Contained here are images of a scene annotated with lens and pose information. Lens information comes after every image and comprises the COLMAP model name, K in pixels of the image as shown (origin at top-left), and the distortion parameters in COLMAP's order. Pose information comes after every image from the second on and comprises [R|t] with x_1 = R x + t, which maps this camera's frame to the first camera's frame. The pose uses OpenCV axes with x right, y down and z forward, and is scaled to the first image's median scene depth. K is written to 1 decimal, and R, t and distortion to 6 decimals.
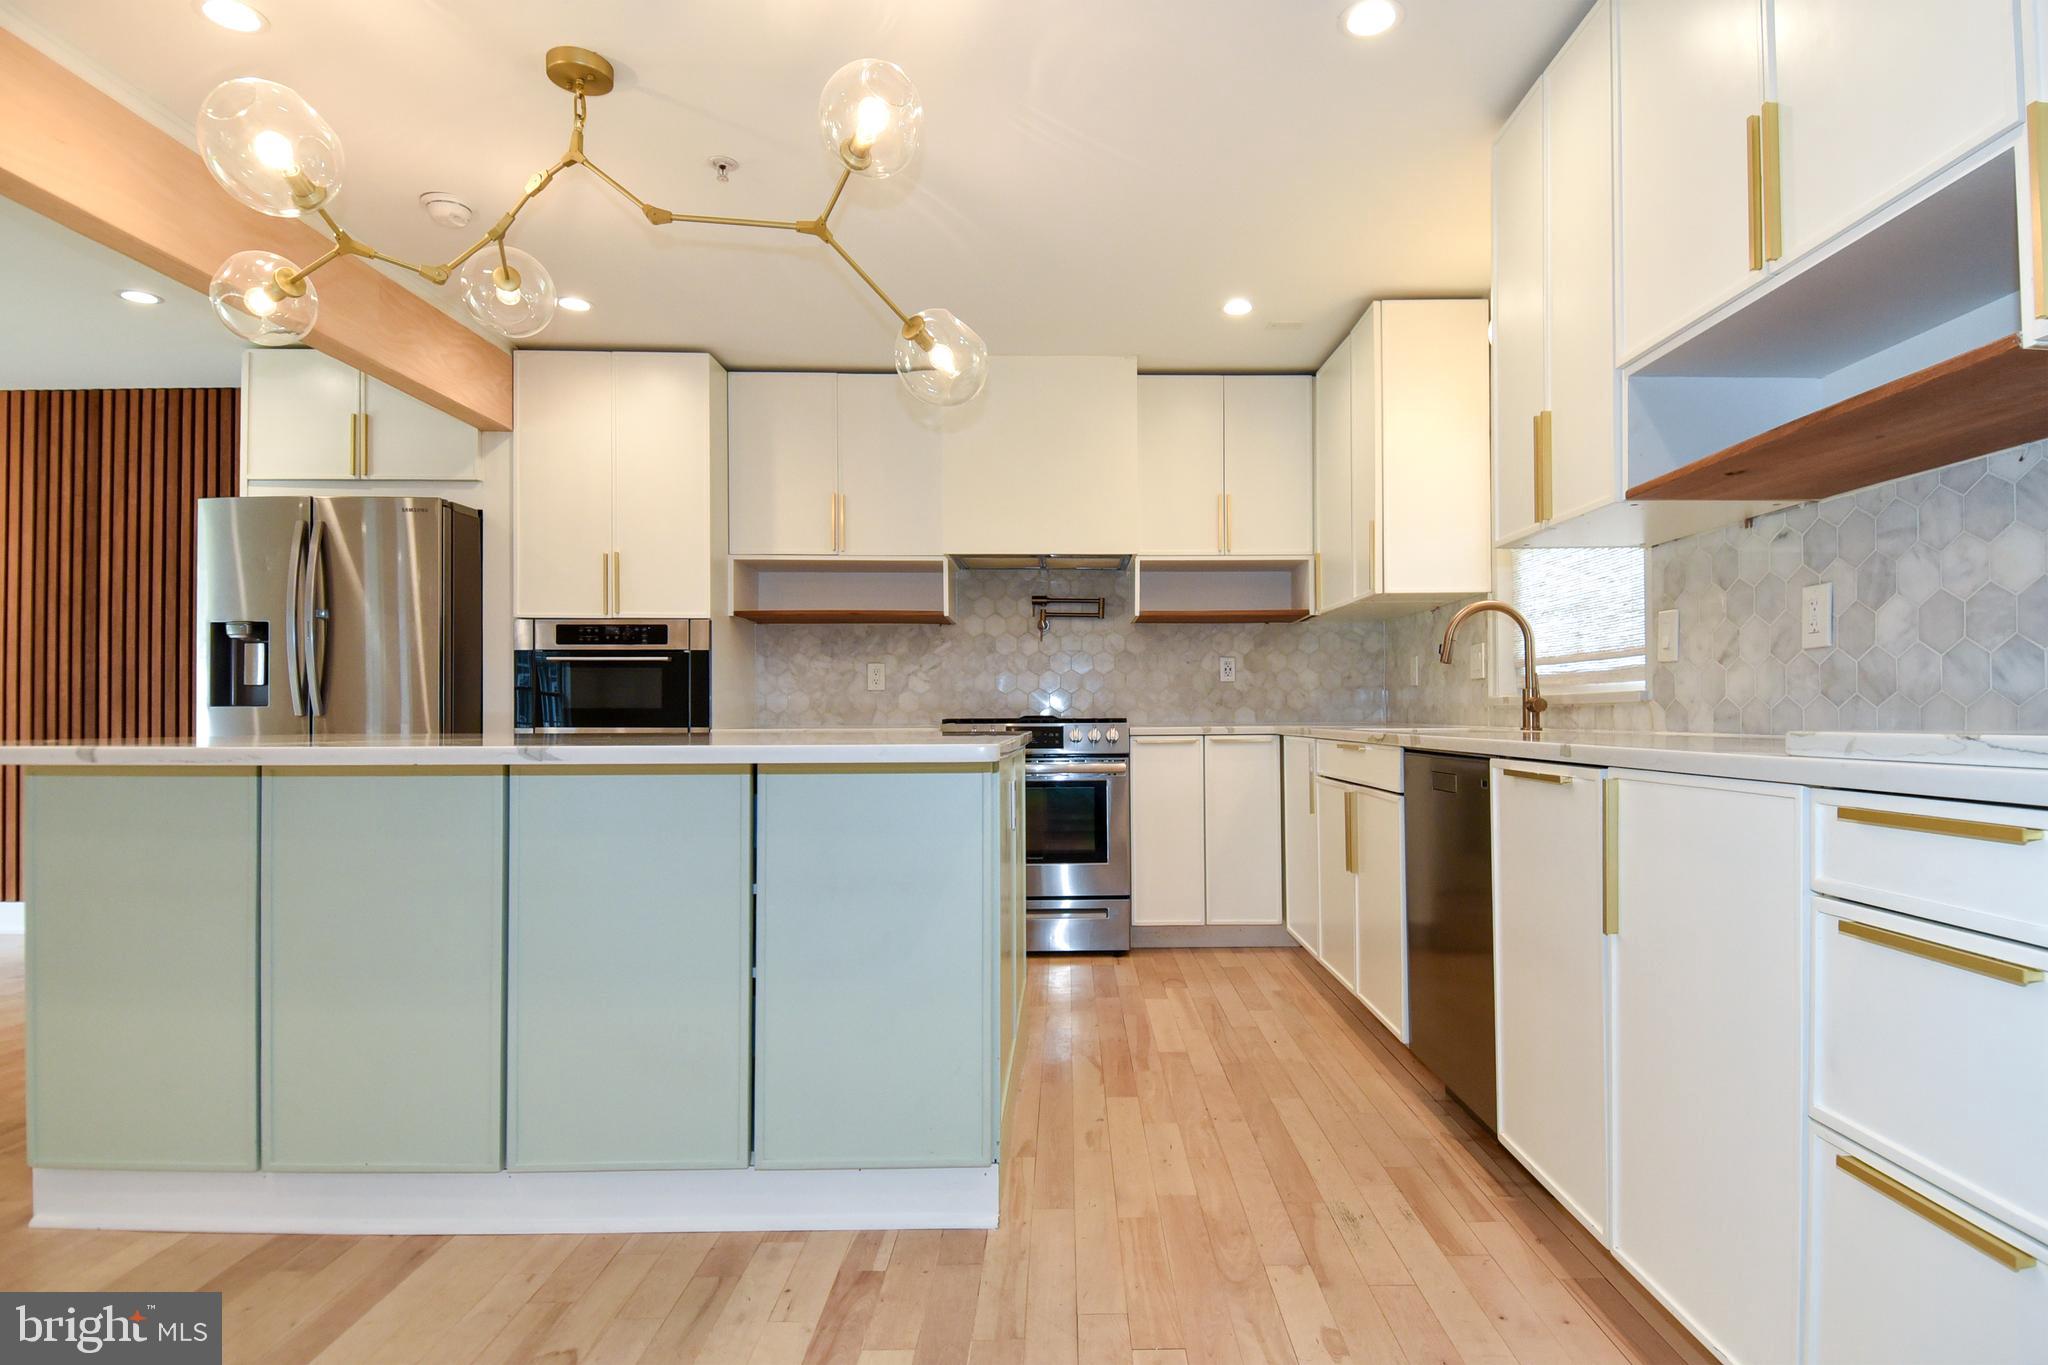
lens RADIAL K [[1076.8, 0, 1070.5], [0, 1076.8, 673.3], [0, 0, 1]] dist [0.050657, -0.053921]
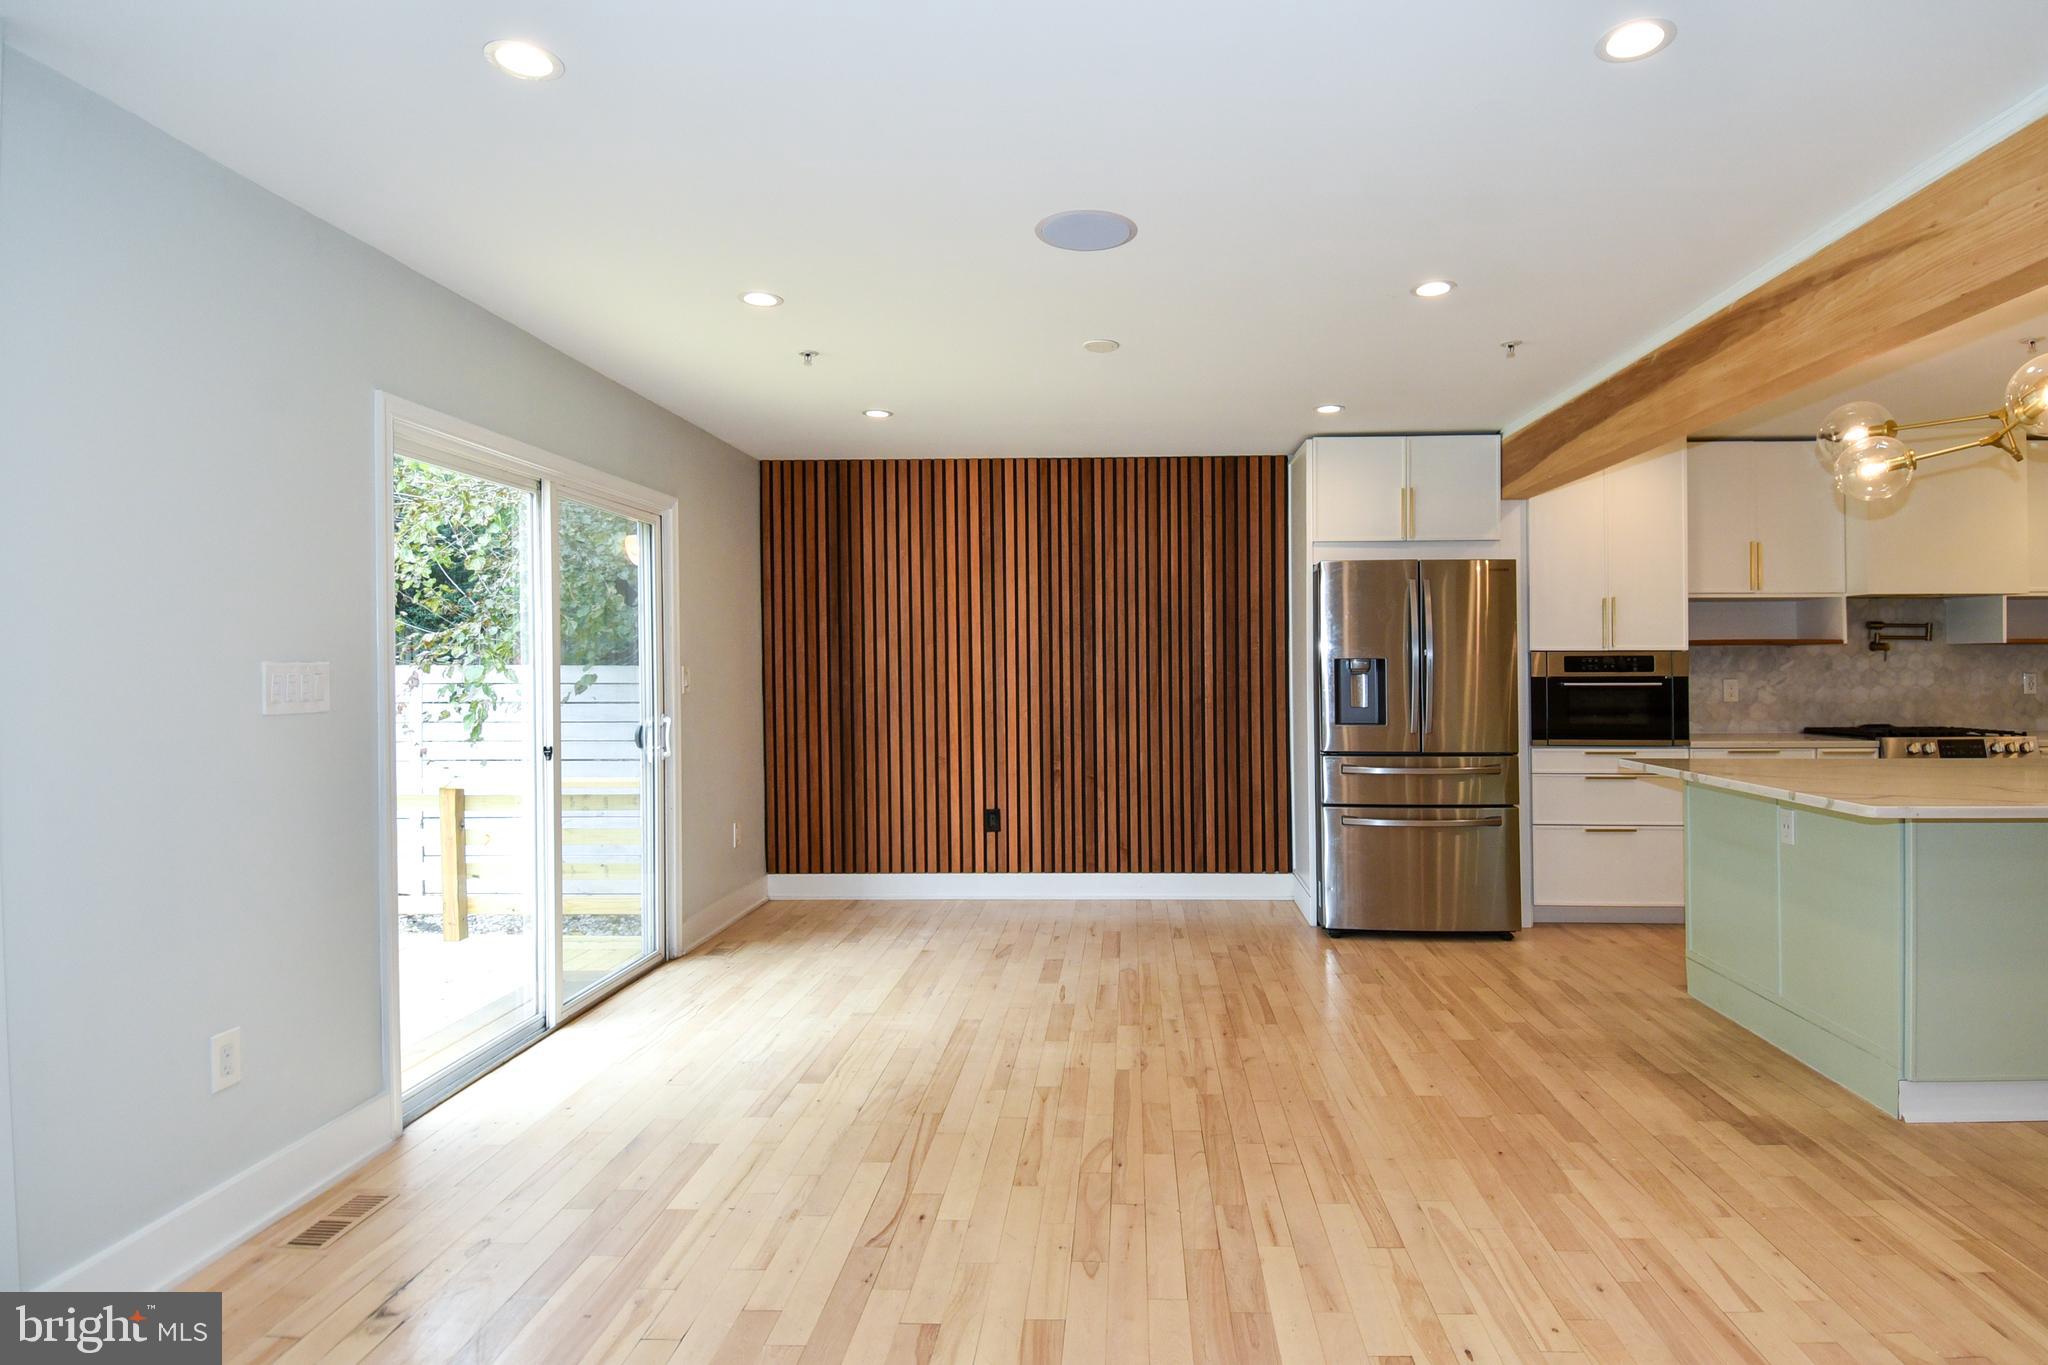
lens RADIAL K [[1076.8, 0, 1070.5], [0, 1076.8, 673.3], [0, 0, 1]] dist [0.050657, -0.053921]
pose [[0.997935, 0.000424, -0.064226, -0.844494], [0.002358, 0.999062, 0.043241, -0.070577], [0.064185, -0.043303, 0.996998, -0.237992]]
